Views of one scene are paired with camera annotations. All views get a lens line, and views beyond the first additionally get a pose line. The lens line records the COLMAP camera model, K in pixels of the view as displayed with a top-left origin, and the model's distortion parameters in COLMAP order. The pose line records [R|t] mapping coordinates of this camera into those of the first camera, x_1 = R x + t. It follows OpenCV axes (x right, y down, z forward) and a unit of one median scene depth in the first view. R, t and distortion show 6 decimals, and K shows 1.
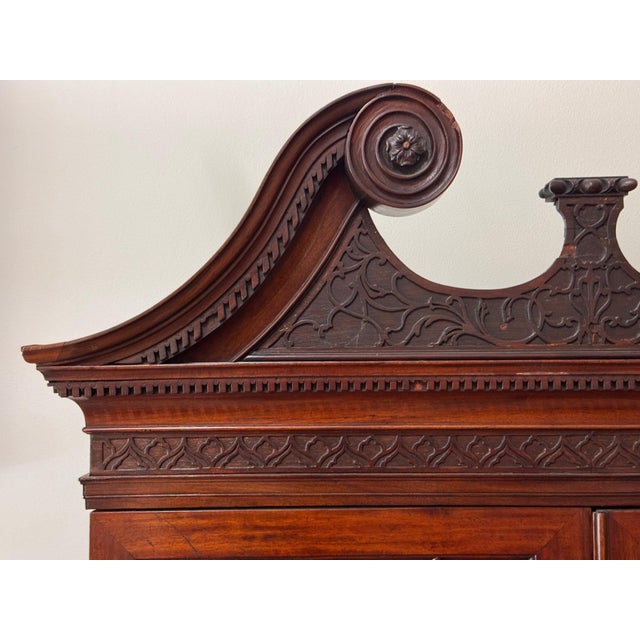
lens RADIAL K [[901.1, 0, 321.6], [0, 901.1, 322.3], [0, 0, 1]] dist [0.134240, 0.000000]
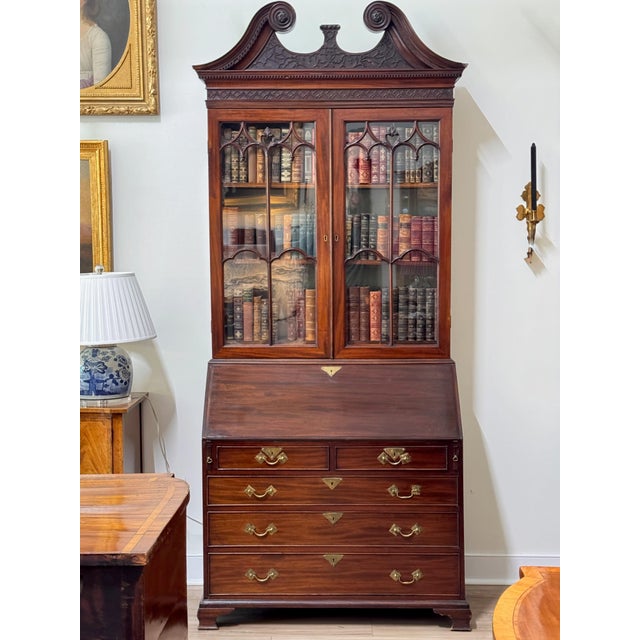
lens RADIAL K [[1022.5, 0, 317.7], [0, 1022.5, 325.7], [0, 0, 1]] dist [0.108009, 0.000000]
pose [[0.999989, 0.004222, 0.002142, 0.238149], [-0.004483, 0.989821, 0.142244, 0.515241], [-0.001520, -0.142252, 0.989829, -3.739879]]
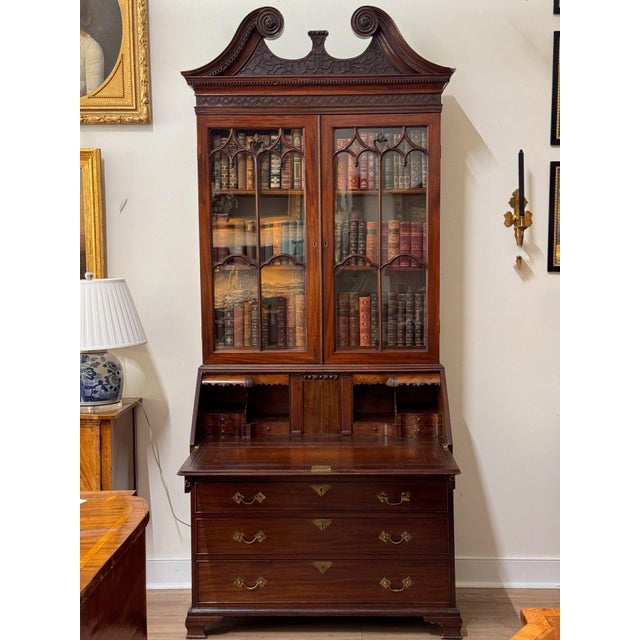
lens RADIAL K [[901.1, 0, 320.4], [0, 901.1, 320.8], [0, 0, 1]] dist [0.134240, 0.000000]
pose [[0.999998, 0.001457, -0.001679, 0.316297], [-0.001235, 0.992102, 0.125429, 0.615567], [0.001849, -0.125426, 0.992101, -3.206395]]
